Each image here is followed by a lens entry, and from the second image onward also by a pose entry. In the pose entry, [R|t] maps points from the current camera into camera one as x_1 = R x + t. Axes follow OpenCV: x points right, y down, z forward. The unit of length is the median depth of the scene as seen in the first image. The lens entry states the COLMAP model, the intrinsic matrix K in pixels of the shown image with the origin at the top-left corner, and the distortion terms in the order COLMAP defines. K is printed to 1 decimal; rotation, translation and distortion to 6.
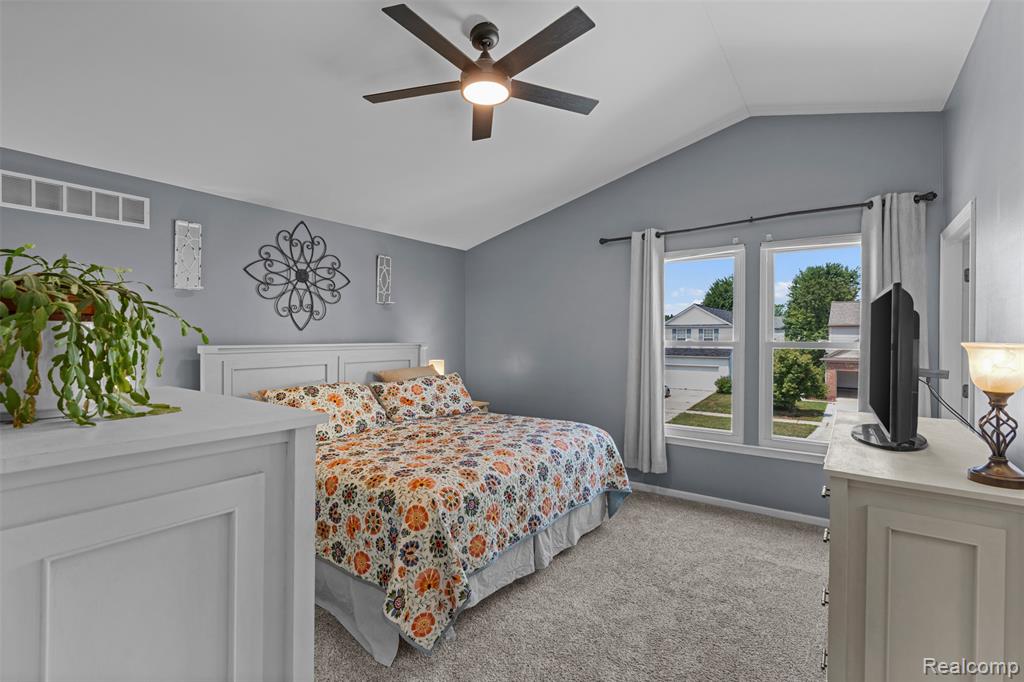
lens RADIAL K [[456.1, 0, 518.2], [0, 456.1, 337.1], [0, 0, 1]] dist [-0.004991, 0.000367]
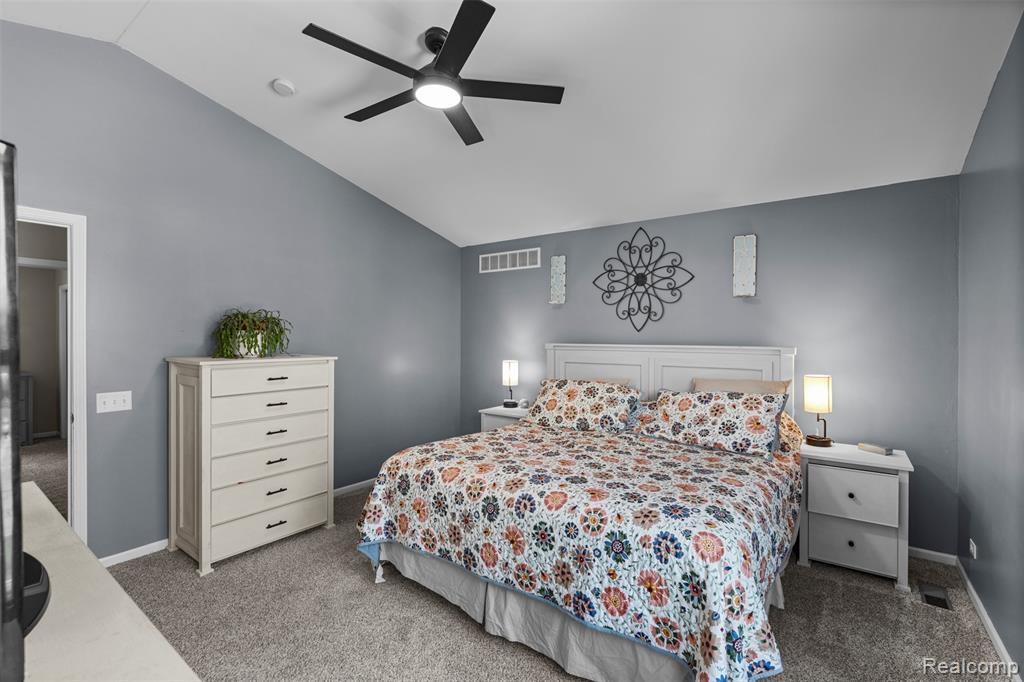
lens RADIAL K [[456.1, 0, 518.6], [0, 456.1, 338.8], [0, 0, 1]] dist [-0.004991, 0.000367]
pose [[0.001665, 0.002828, -0.999995, 0.588716], [-0.009000, 0.999956, 0.002813, 0.001615], [0.999958, 0.008995, 0.001691, 0.736846]]
